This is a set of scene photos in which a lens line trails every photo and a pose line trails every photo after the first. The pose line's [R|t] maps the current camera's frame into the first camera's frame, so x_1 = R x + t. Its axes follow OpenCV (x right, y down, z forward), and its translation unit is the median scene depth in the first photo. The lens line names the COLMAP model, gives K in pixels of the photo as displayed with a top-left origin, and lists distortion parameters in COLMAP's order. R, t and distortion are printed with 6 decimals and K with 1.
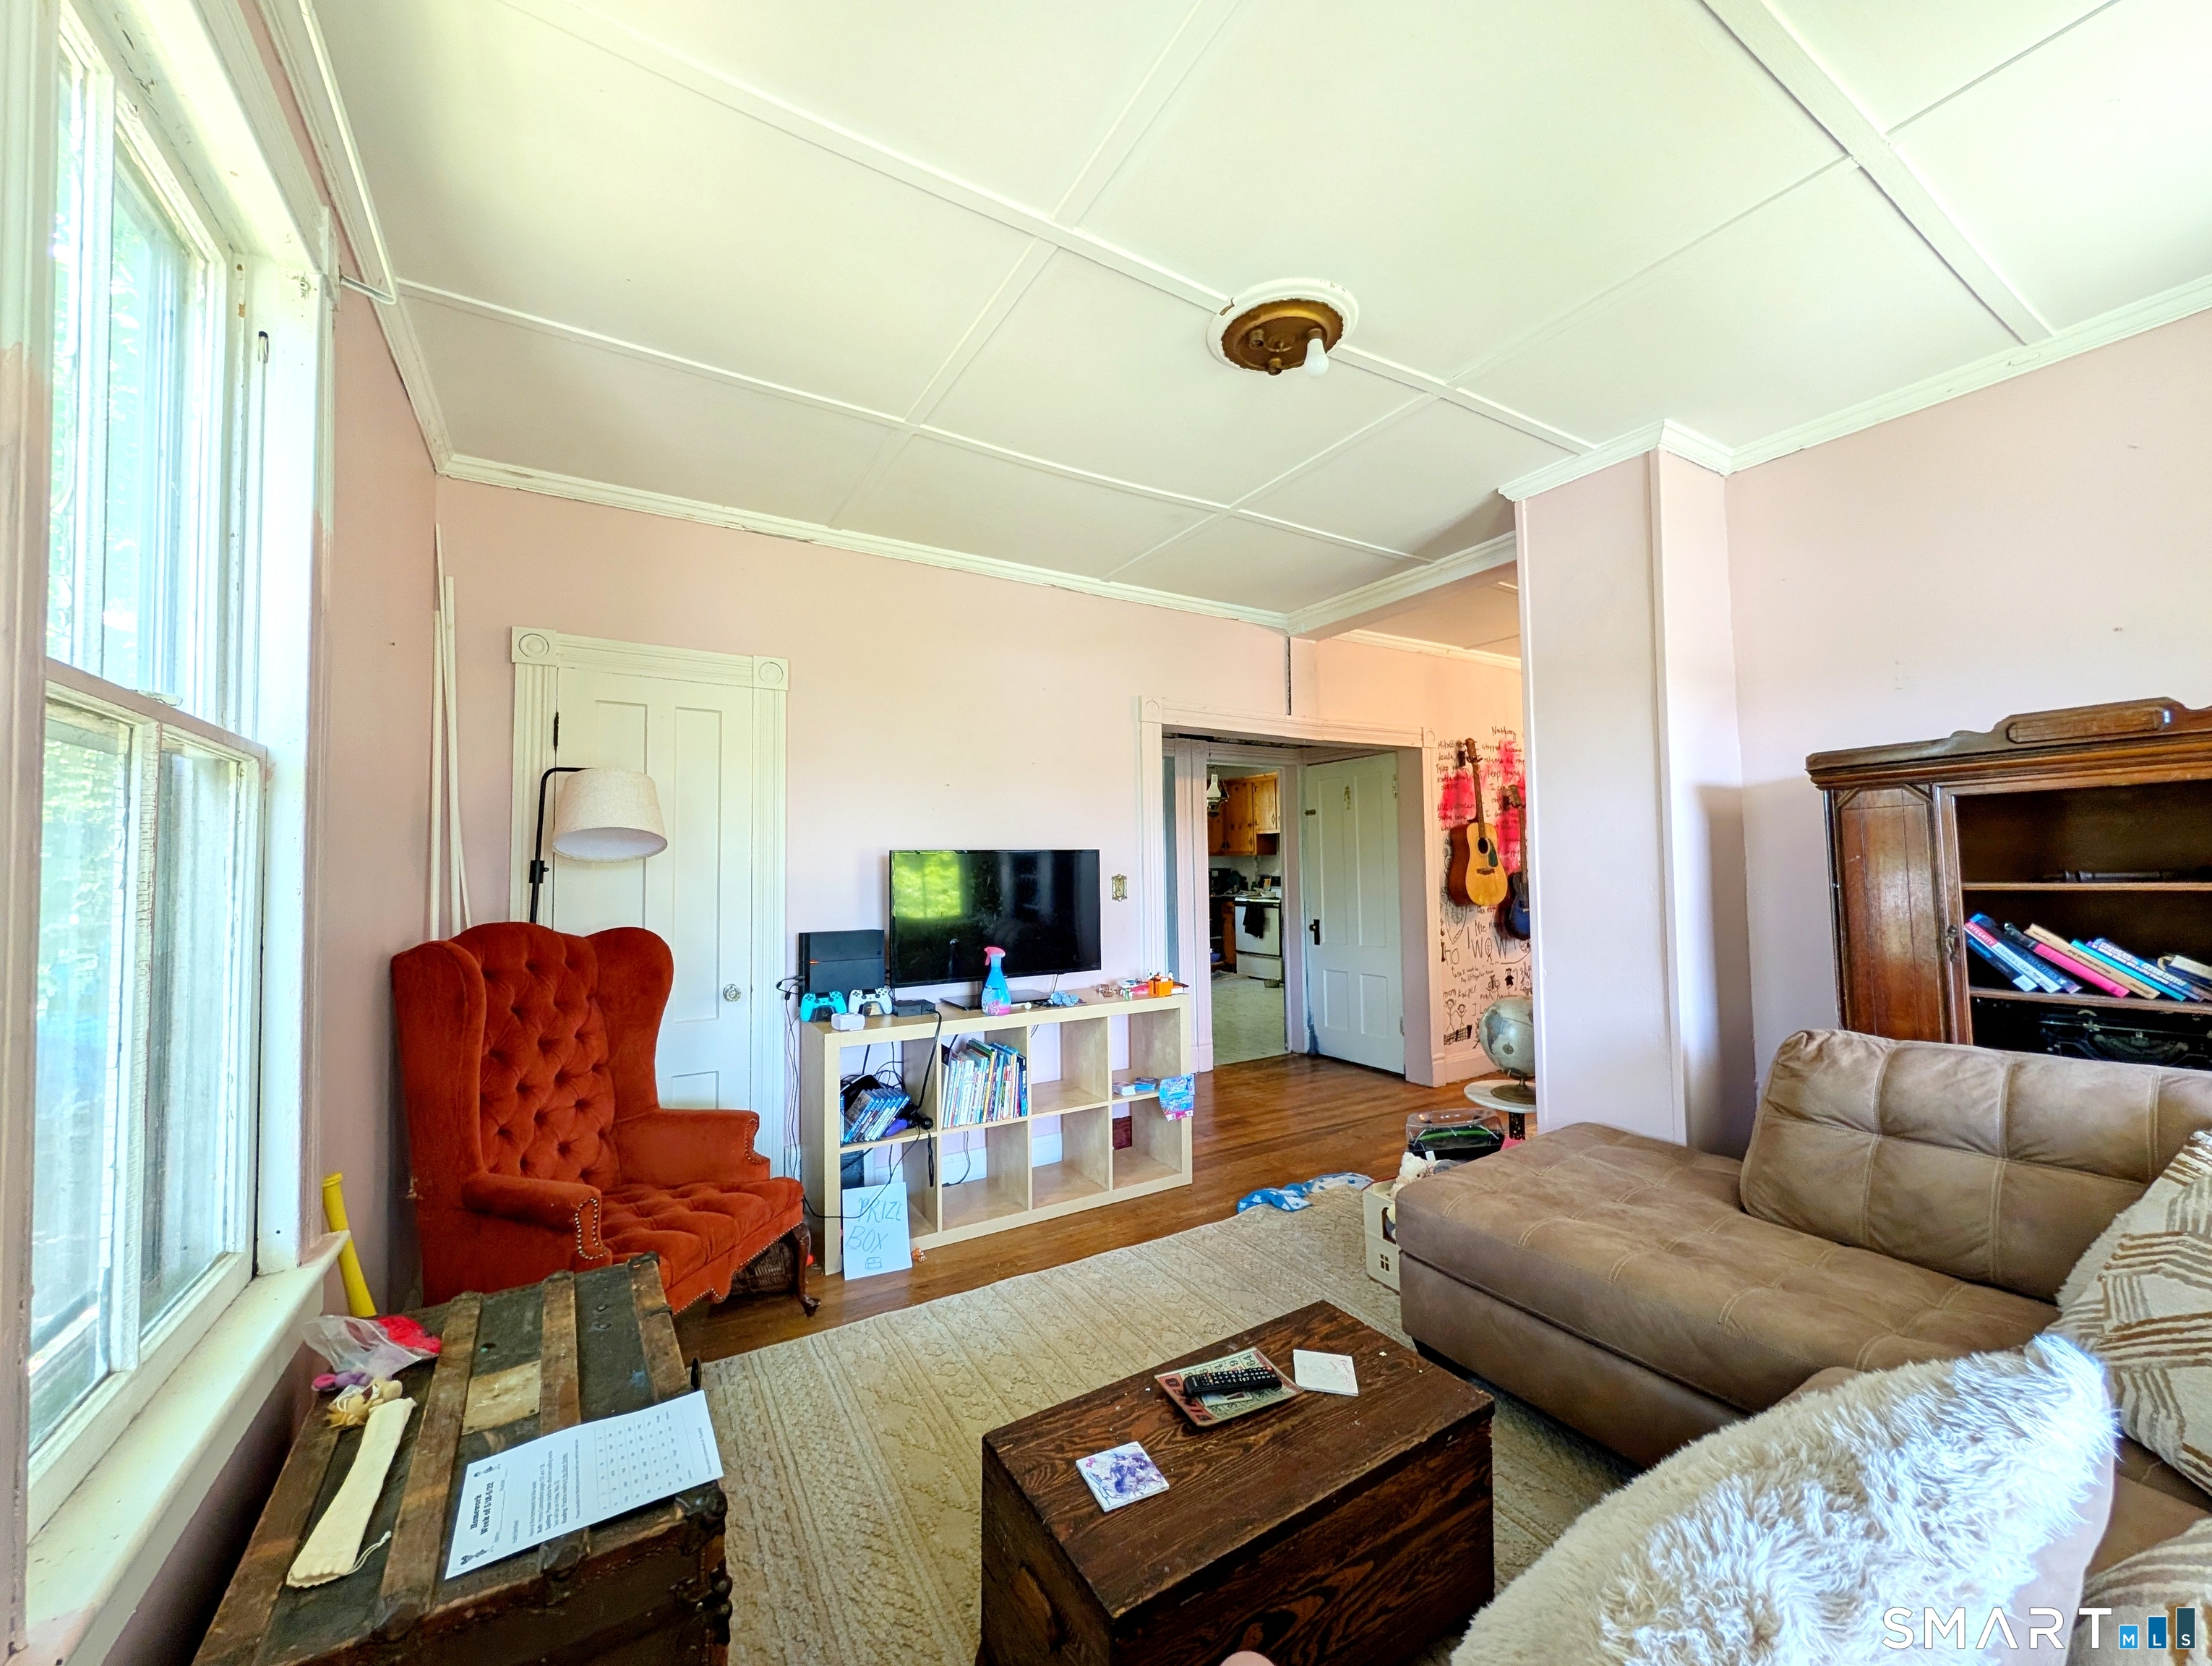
lens RADIAL K [[852.1, 0, 1107.5], [0, 852.1, 833.4], [0, 0, 1]] dist [0.000119, 0.000089]
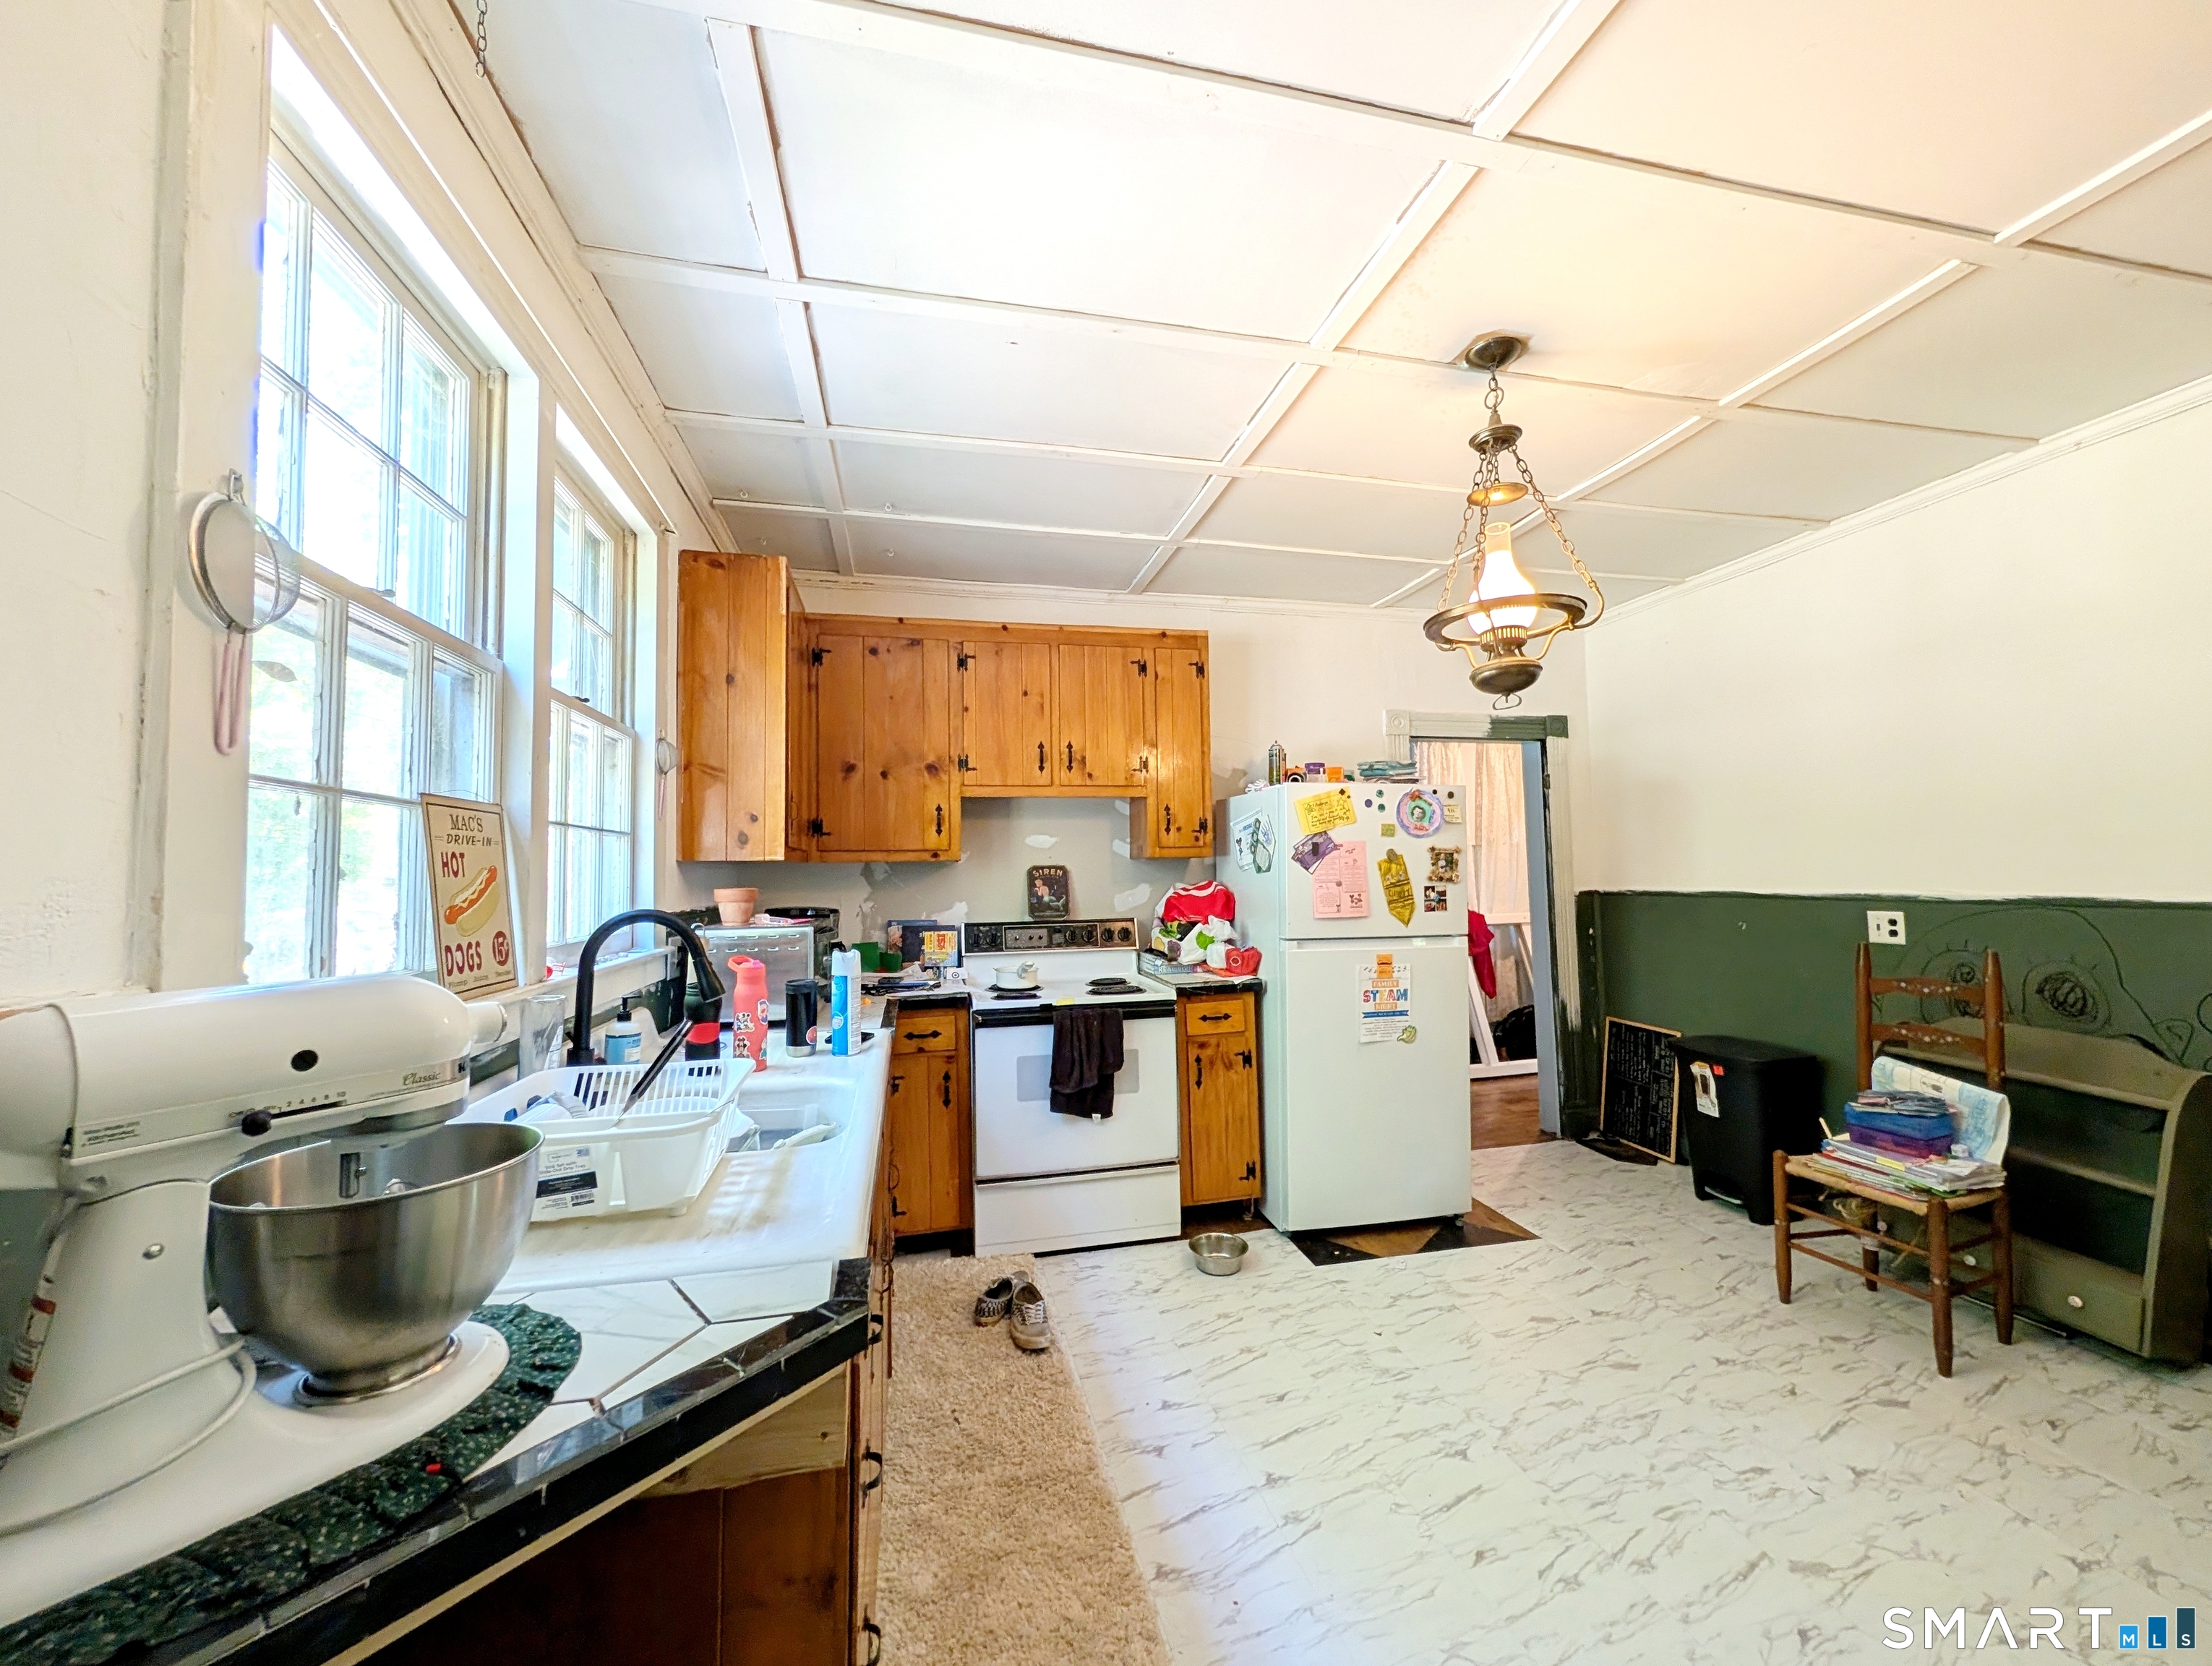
lens RADIAL K [[852.1, 0, 1106.4], [0, 852.1, 833.2], [0, 0, 1]] dist [0.000119, 0.000089]
pose [[0.314963, 0.053693, 0.947584, -0.124507], [-0.026764, 0.998504, -0.047682, 0.028963], [-0.948726, -0.010343, 0.315929, 0.858255]]
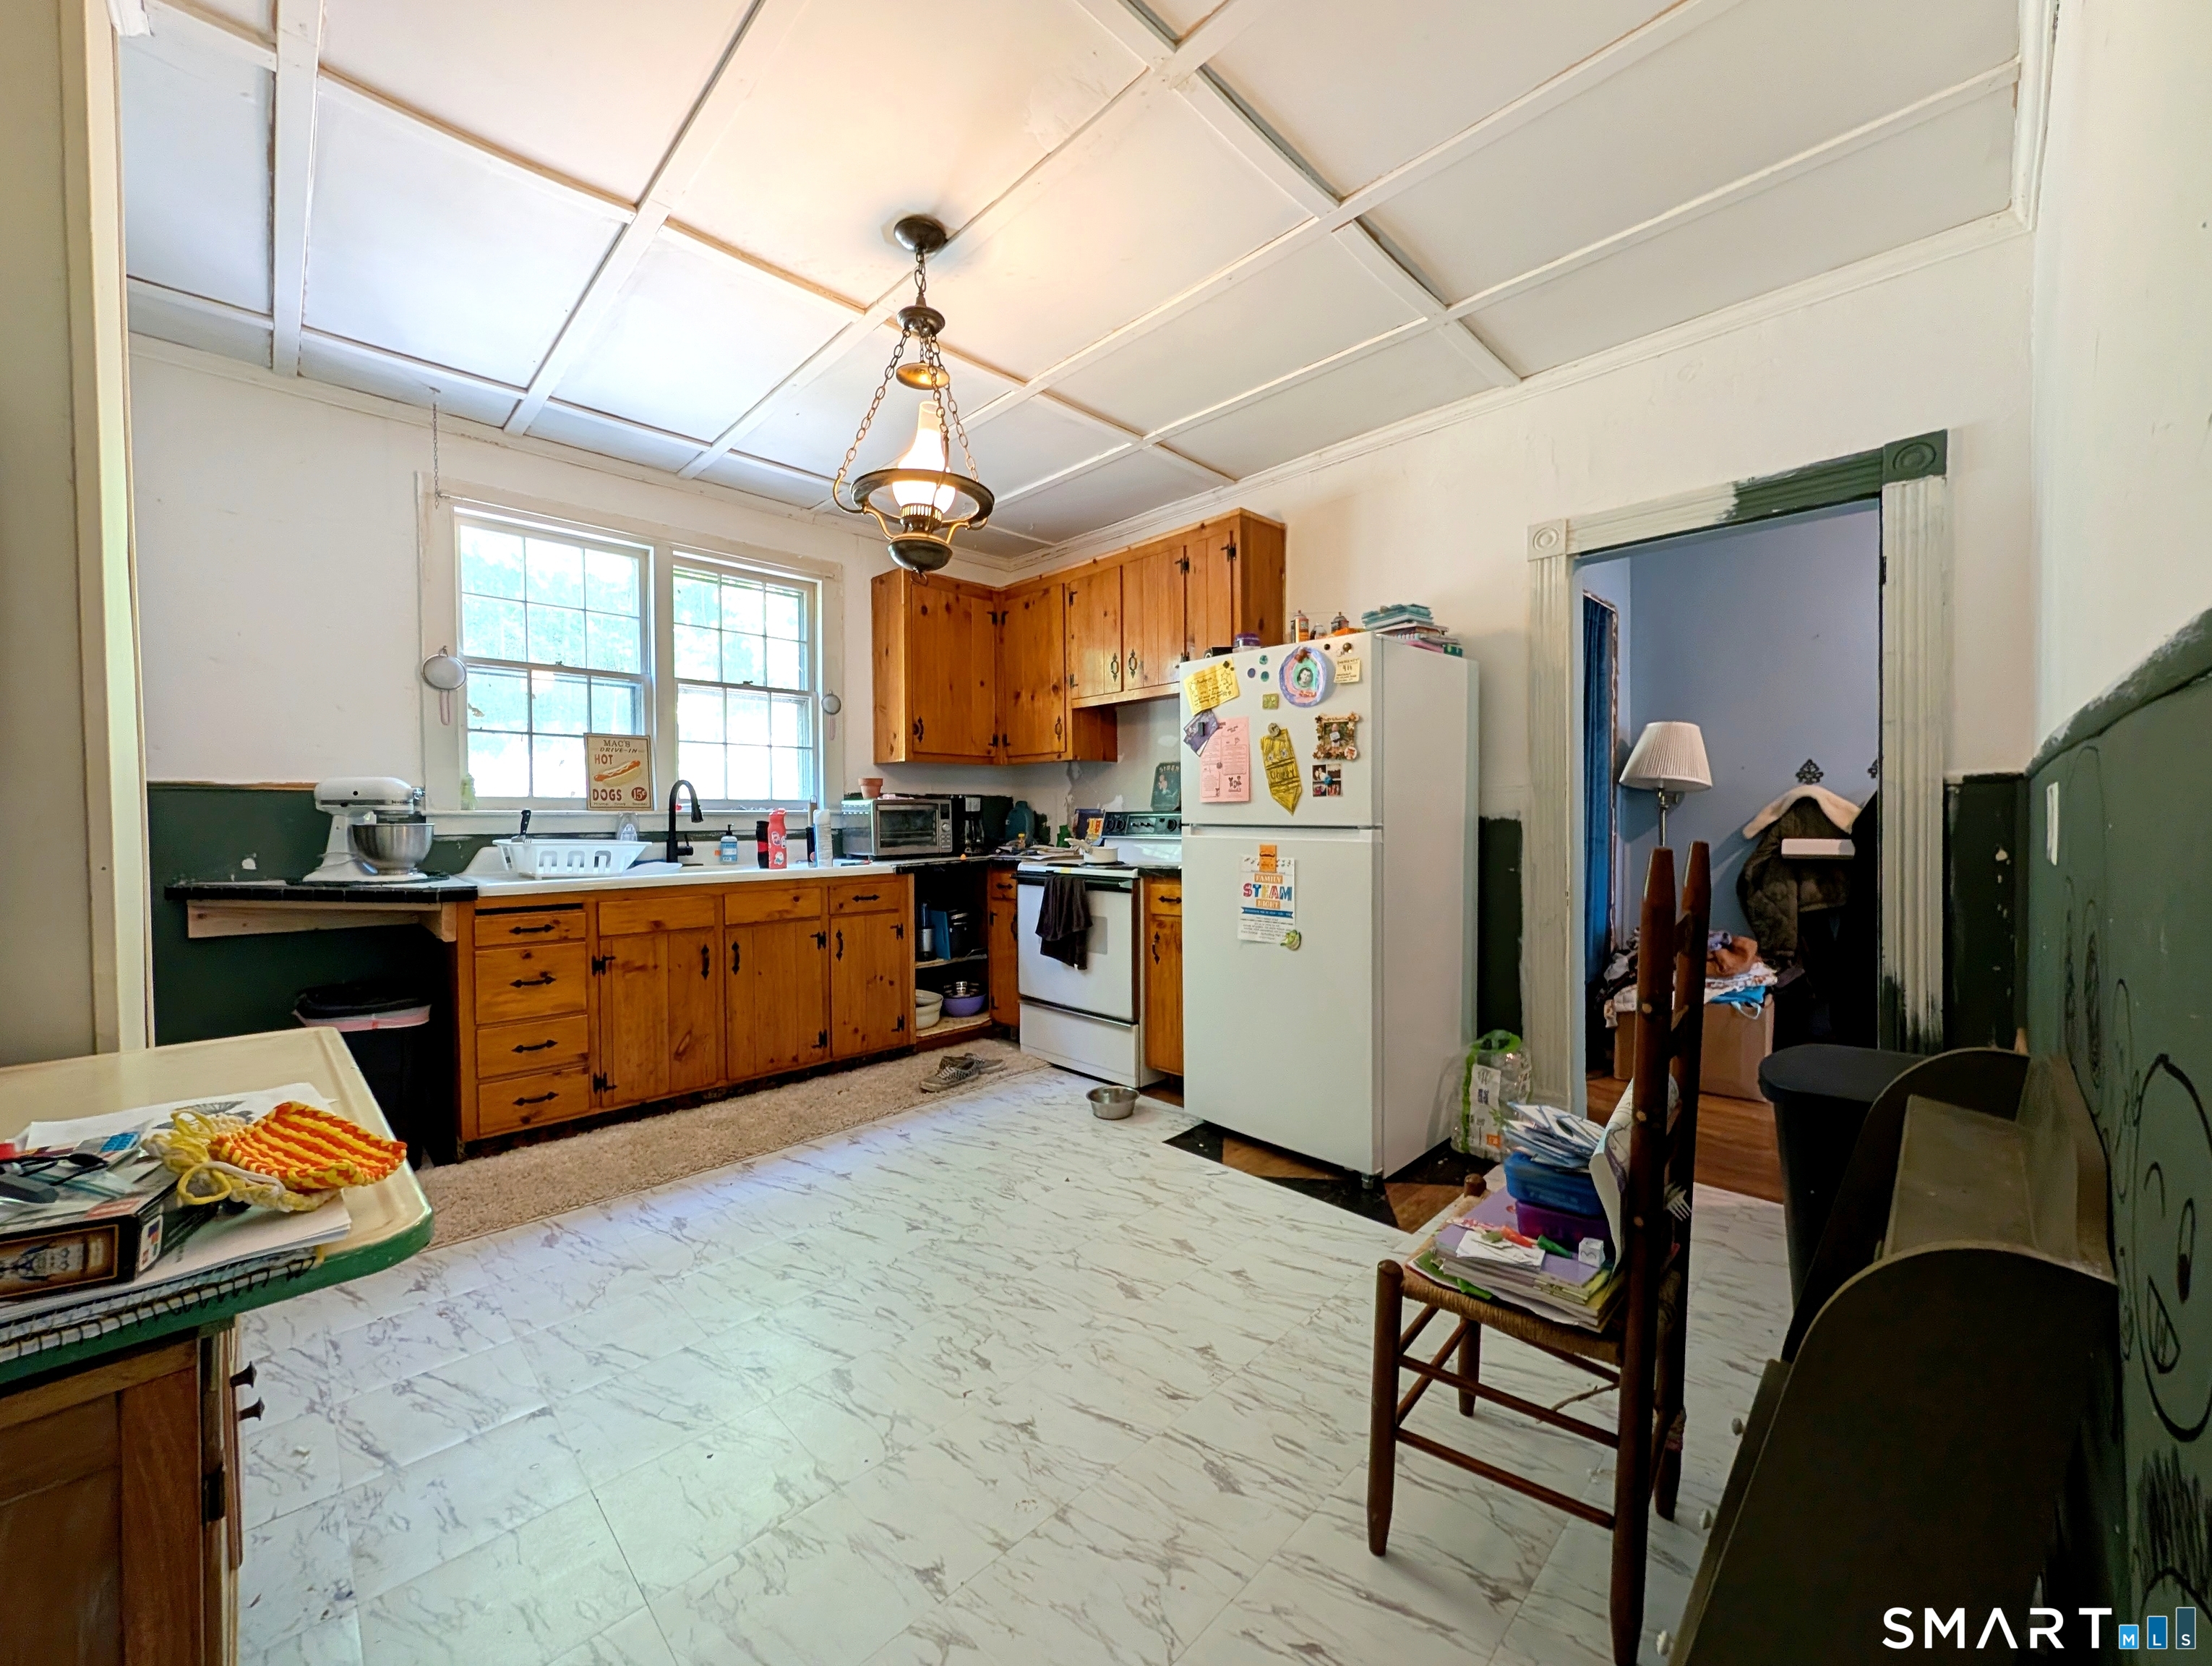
lens RADIAL K [[852.1, 0, 1106.0], [0, 852.1, 832.3], [0, 0, 1]] dist [0.000119, 0.000089]
pose [[0.974091, 0.003695, 0.226124, 0.099101], [-0.016729, 0.998305, 0.055750, 0.037466], [-0.225535, -0.058088, 0.972502, 0.599917]]
